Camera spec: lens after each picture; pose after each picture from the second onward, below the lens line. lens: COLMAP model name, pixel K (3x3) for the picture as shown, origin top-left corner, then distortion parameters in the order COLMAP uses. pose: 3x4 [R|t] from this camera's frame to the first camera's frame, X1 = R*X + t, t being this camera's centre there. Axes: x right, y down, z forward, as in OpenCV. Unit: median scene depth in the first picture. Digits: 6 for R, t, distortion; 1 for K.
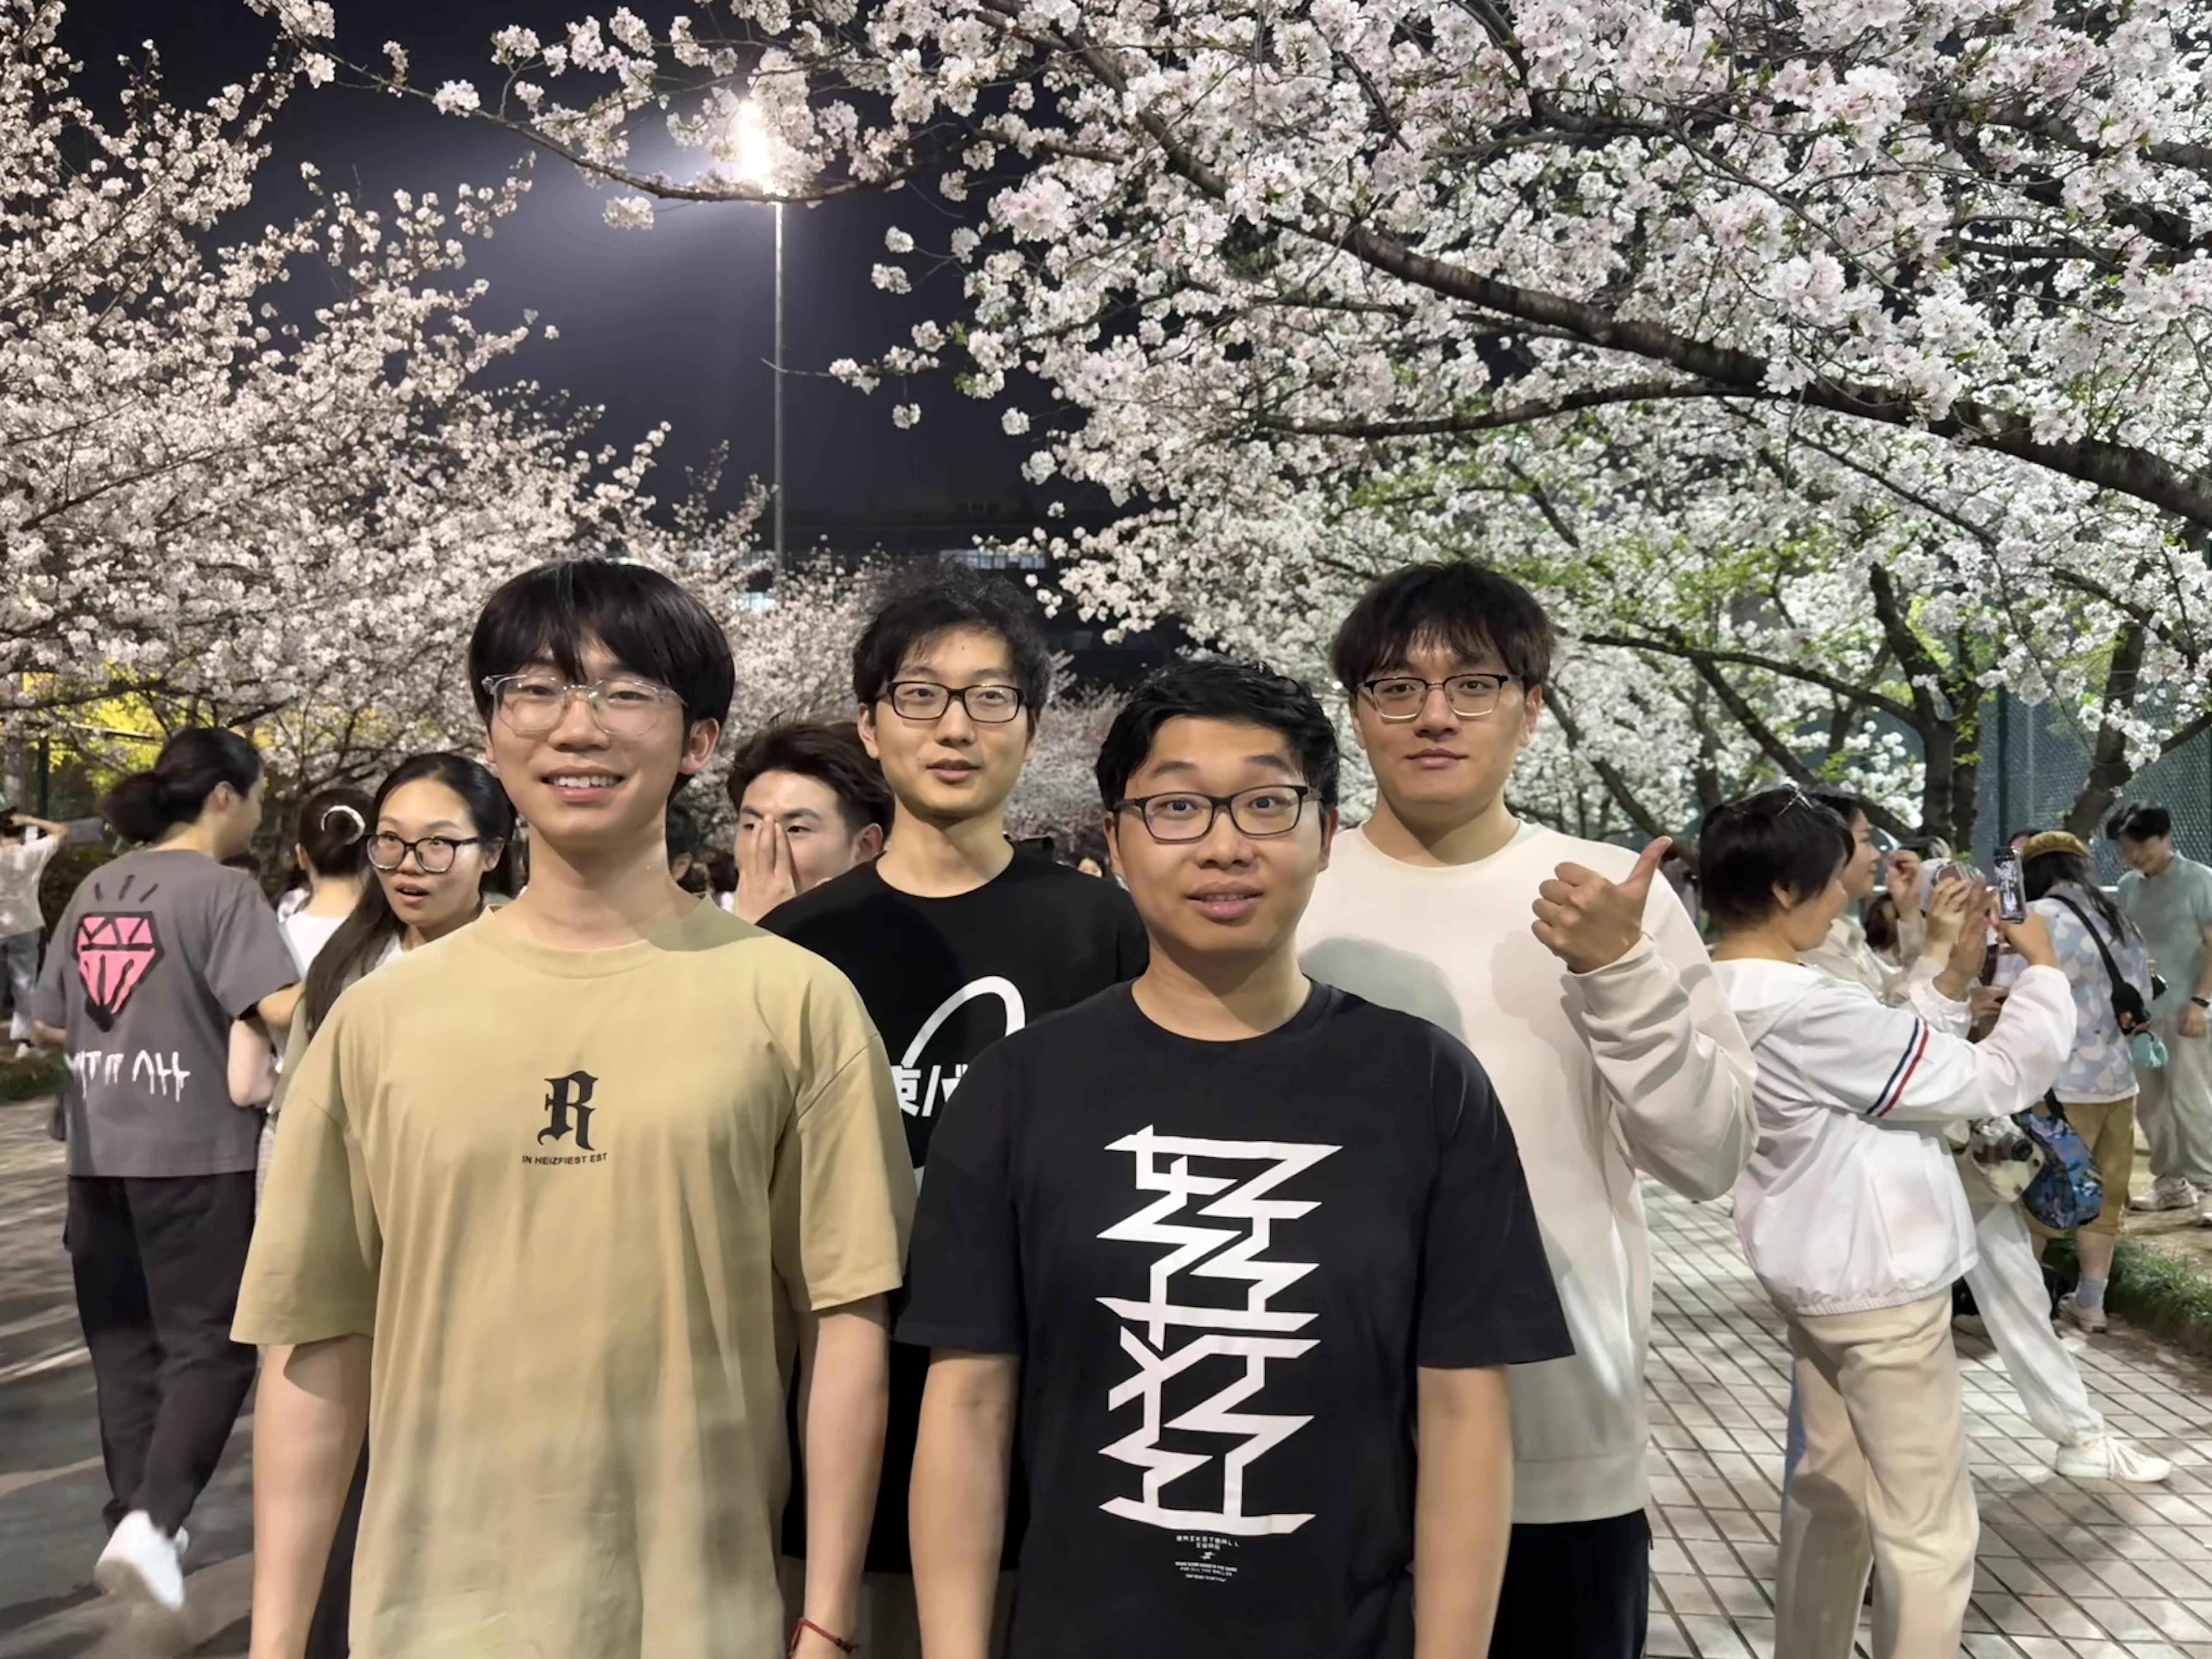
lens RADIAL K [[1574.6, 0, 1106.0], [0, 1574.6, 829.5], [0, 0, 1]] dist [0.002662, -0.023015]
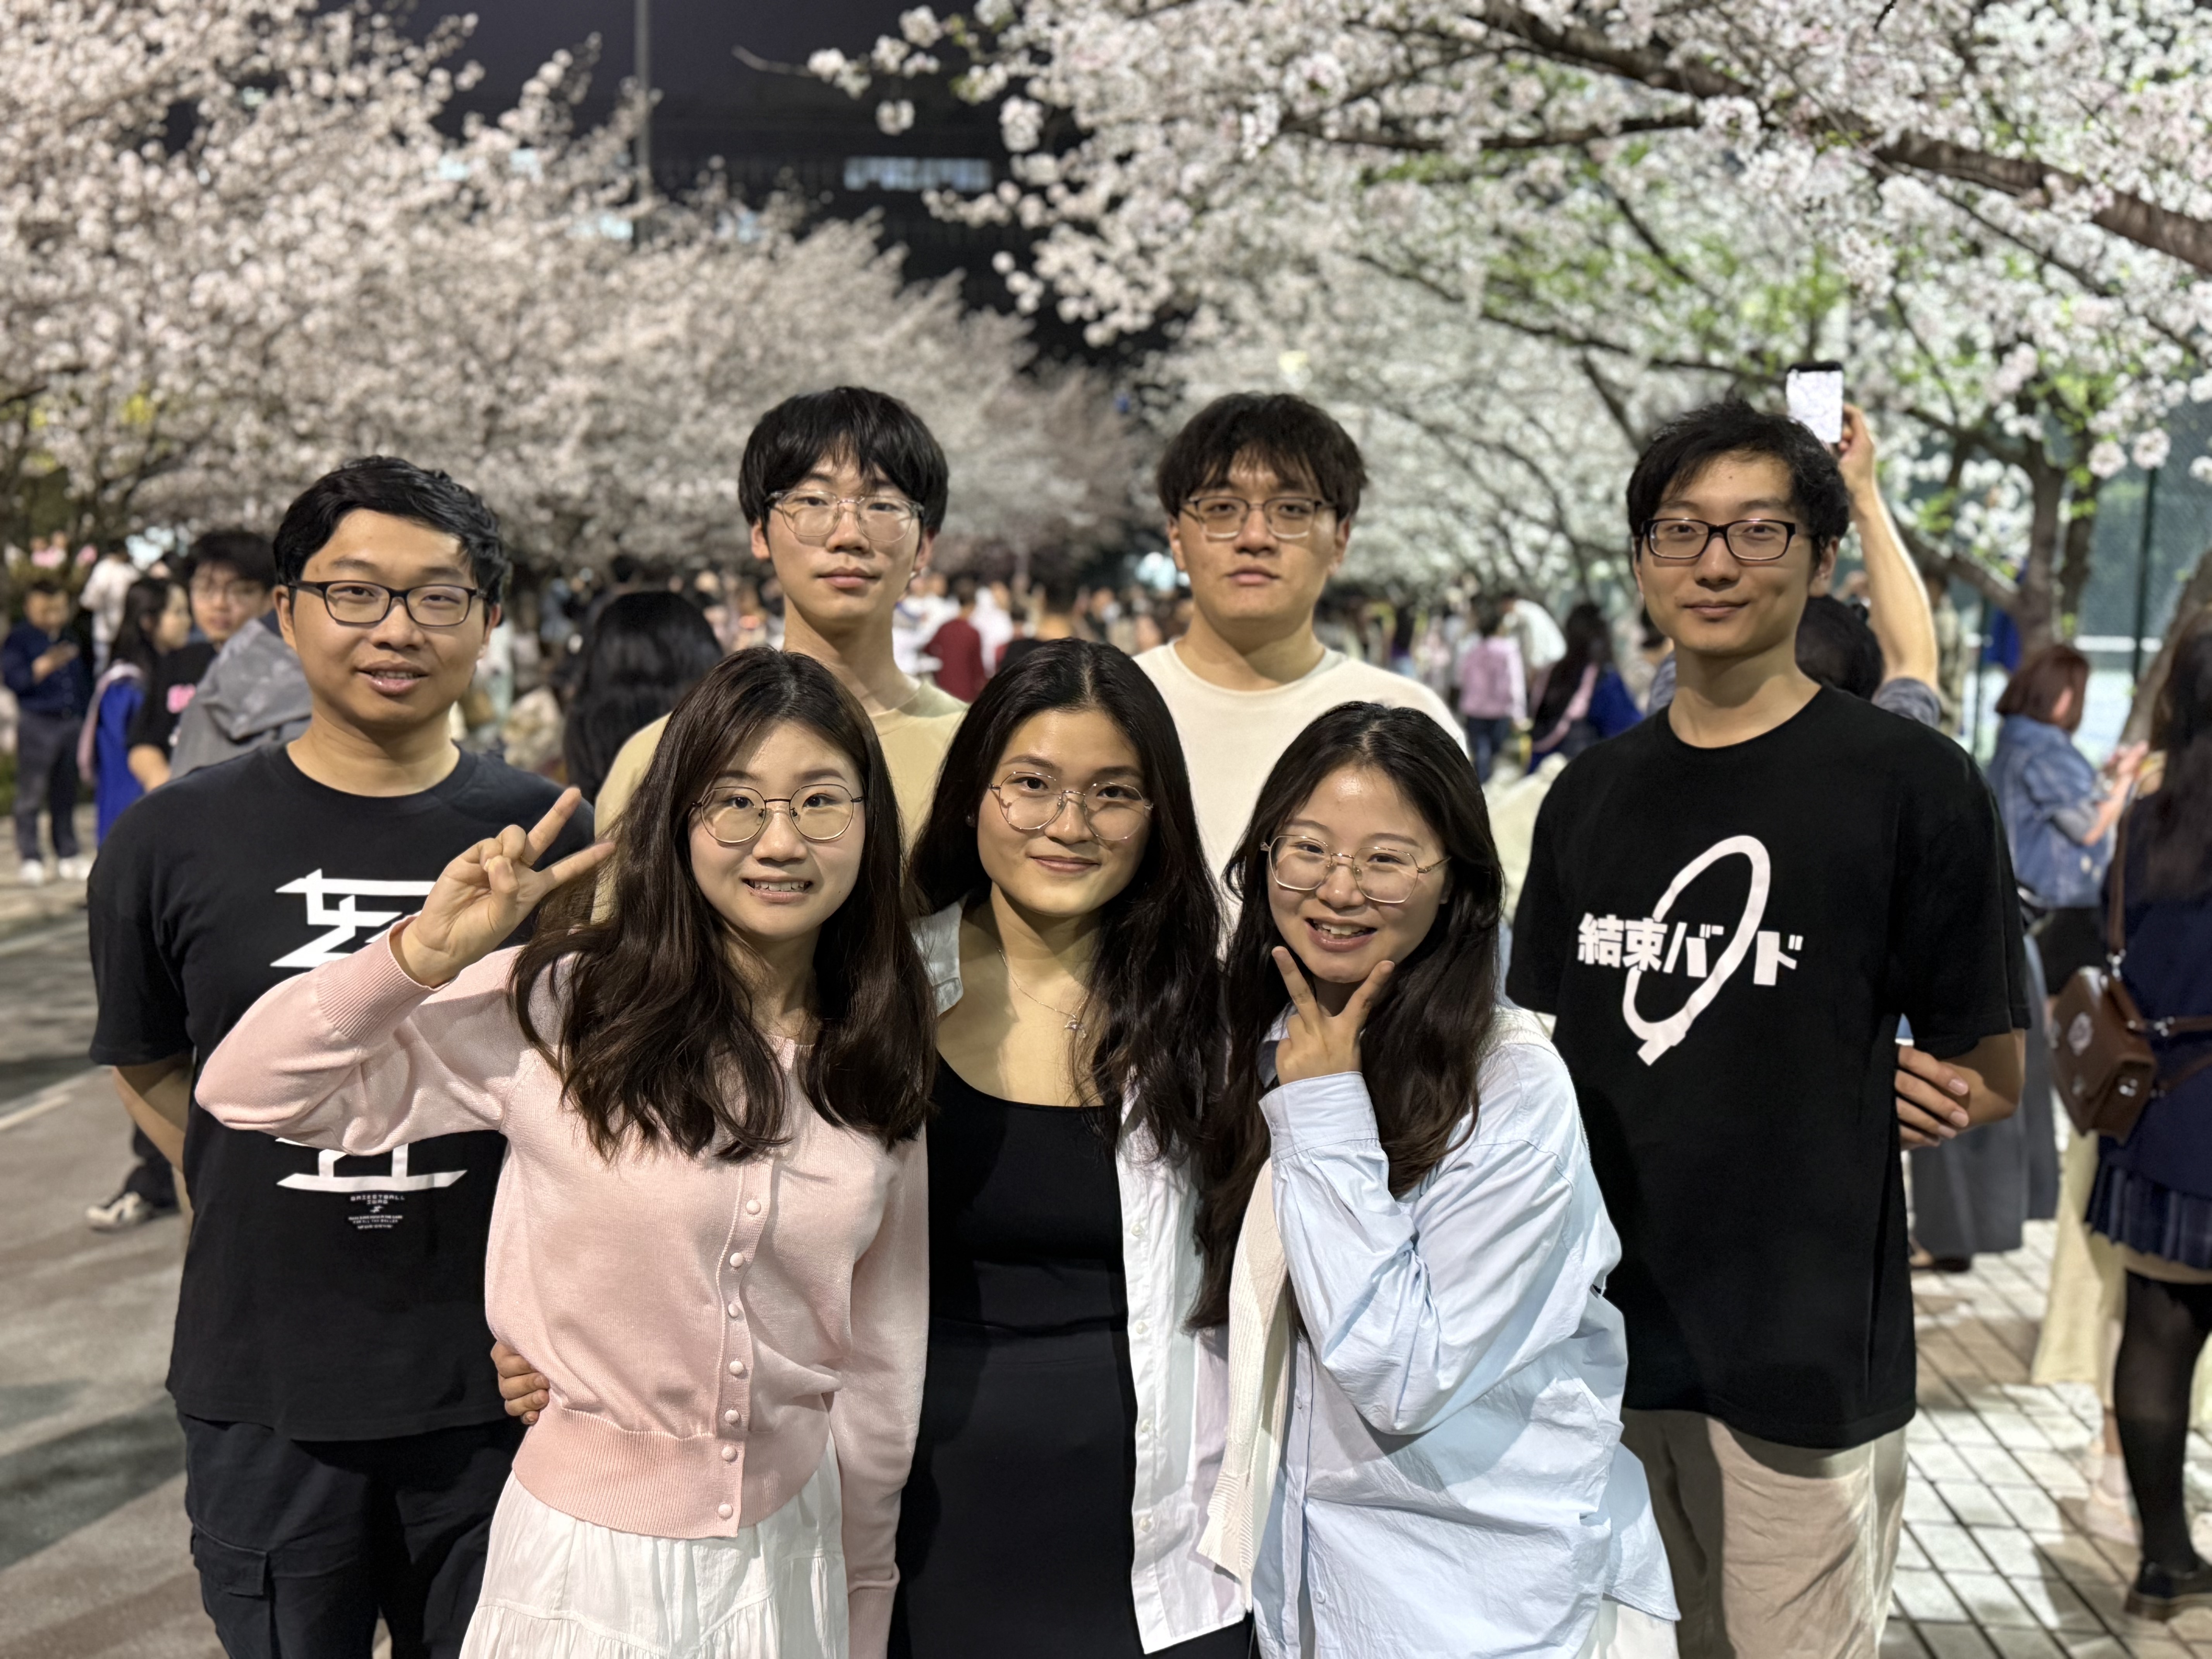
lens RADIAL K [[2363.3, 0, 1106.0], [0, 2363.3, 829.5], [0, 0, 1]] dist [0.258356, -0.282537]
pose [[0.999179, 0.013402, 0.038239, -0.042293], [-0.018574, 0.990218, 0.138290, -0.042273], [-0.036012, -0.138886, 0.989653, -0.330791]]
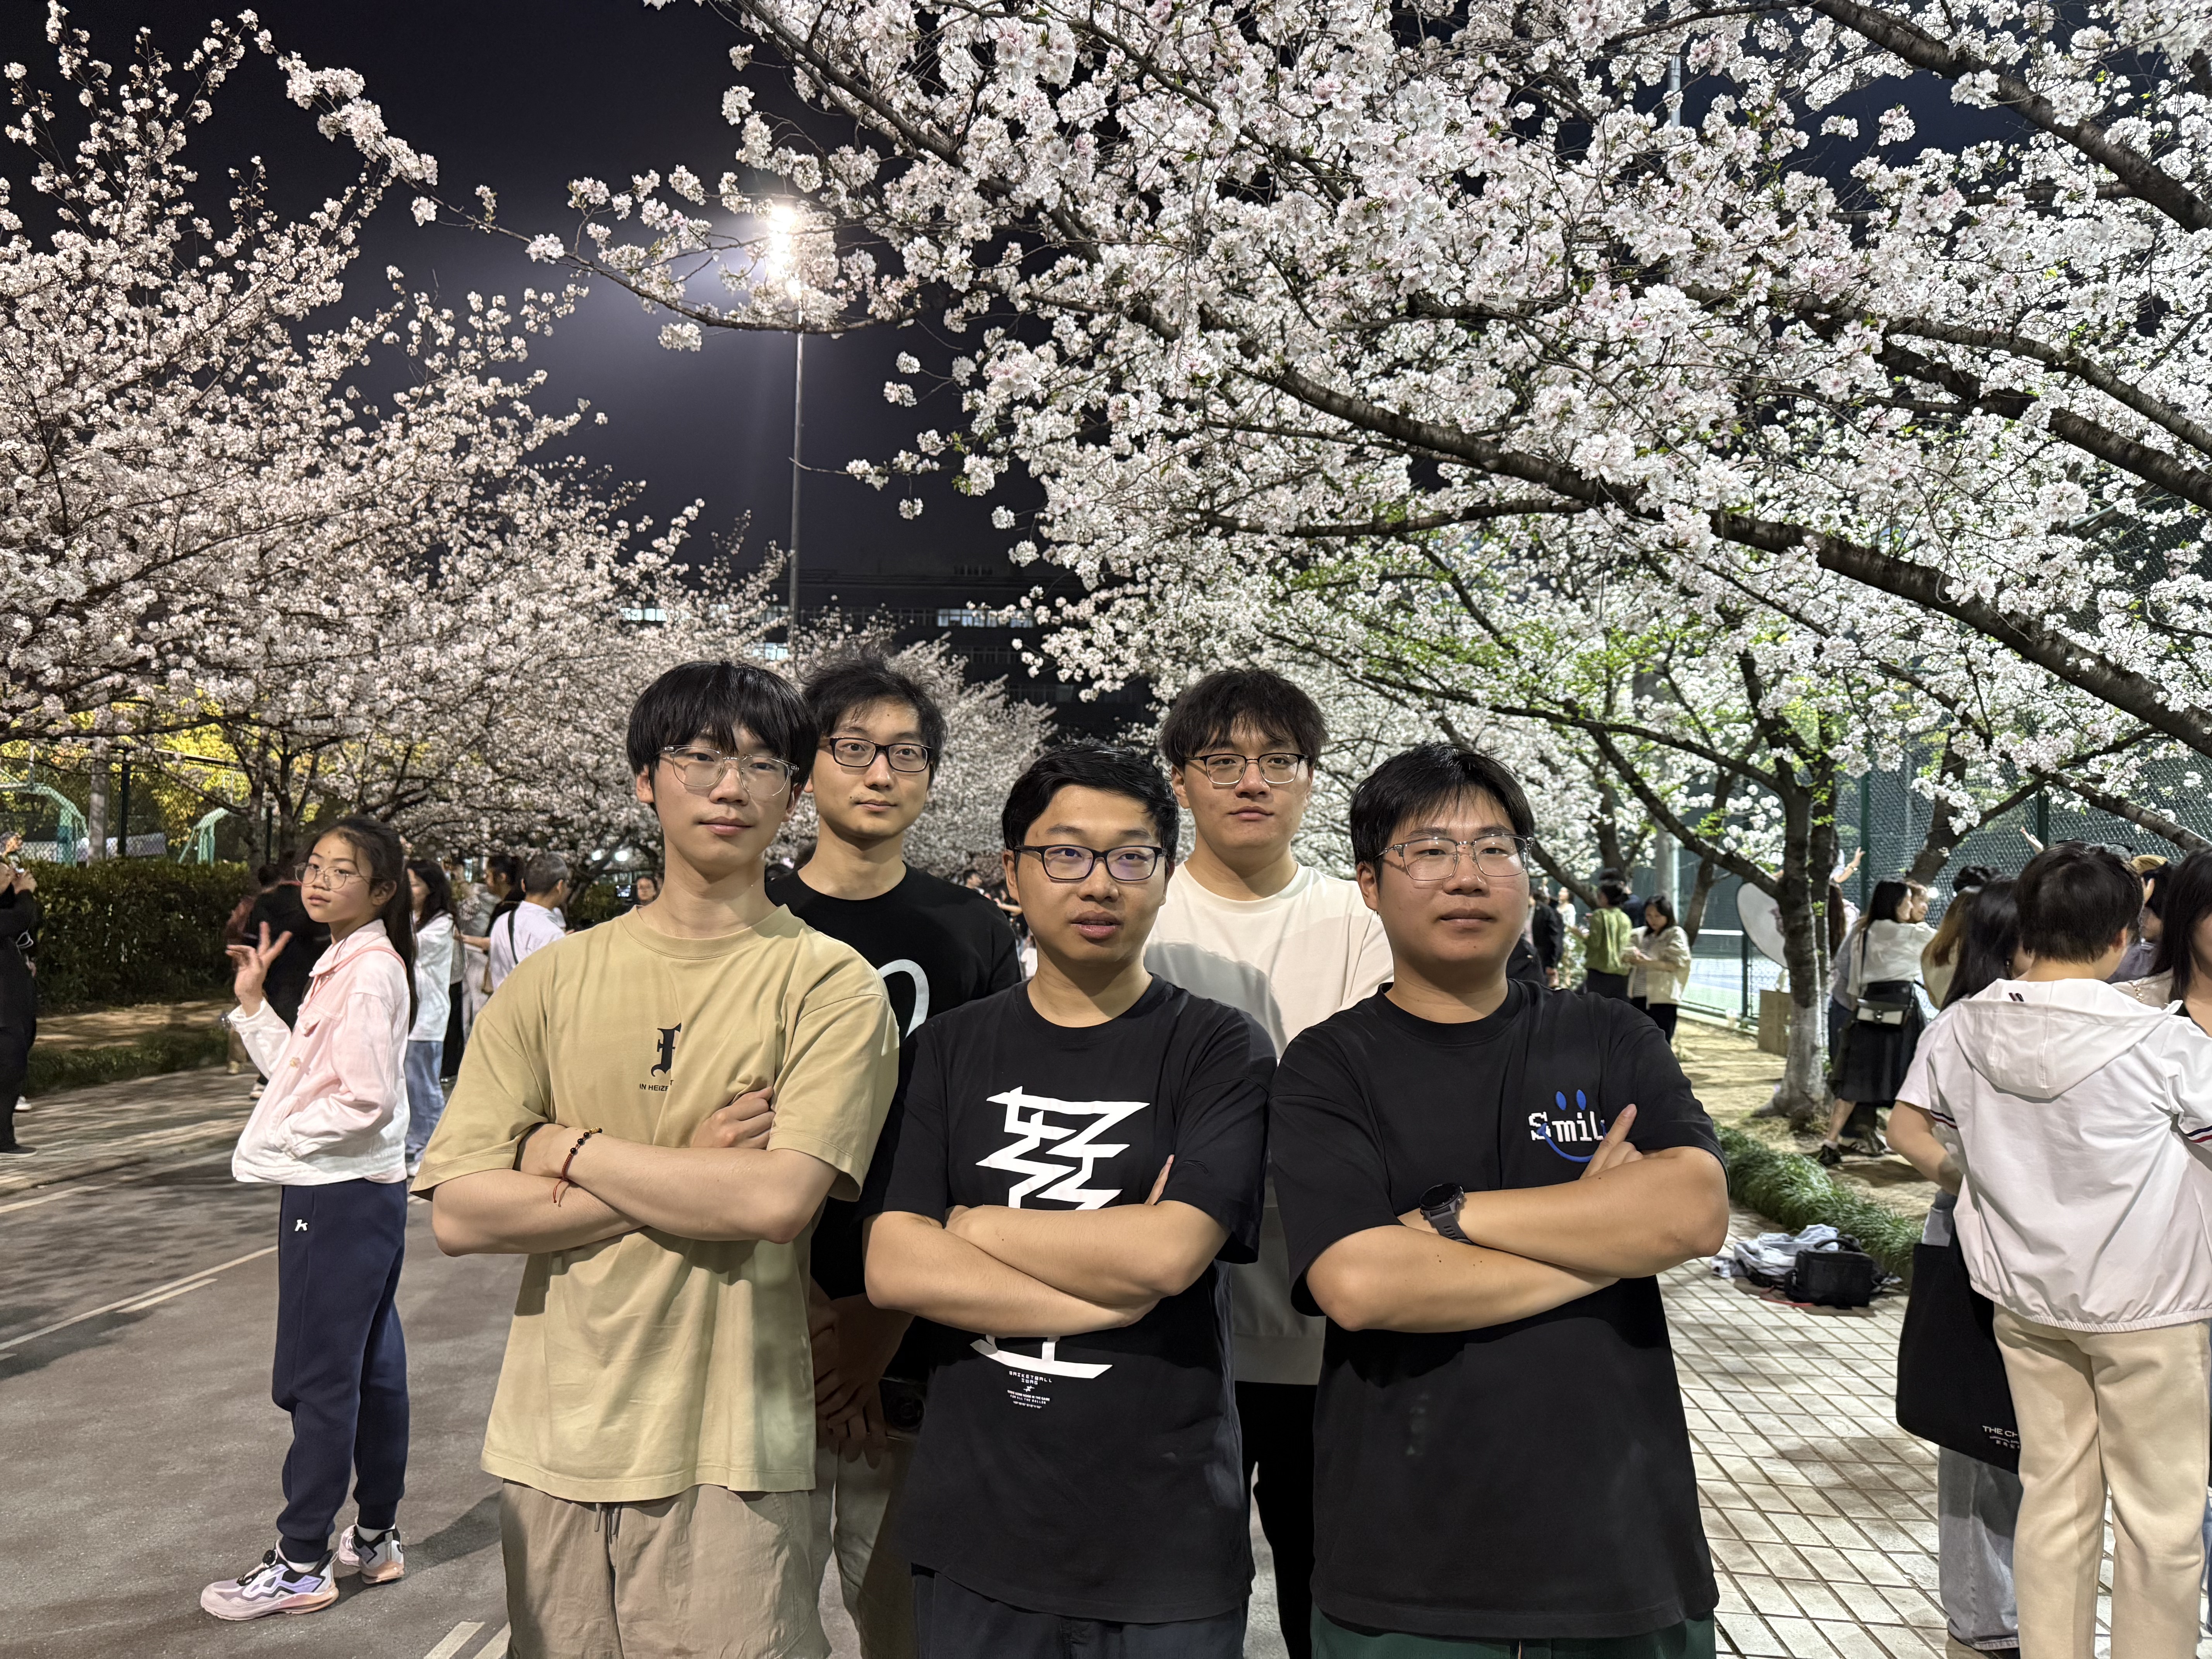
lens RADIAL K [[1505.2, 0, 1106.0], [0, 1505.2, 829.5], [0, 0, 1]] dist [0.030349, -0.051656]
pose [[0.999684, 0.023593, 0.008703, 0.011911], [-0.023374, 0.999426, -0.024521, 0.000861], [-0.009276, 0.024309, 0.999661, -0.095761]]
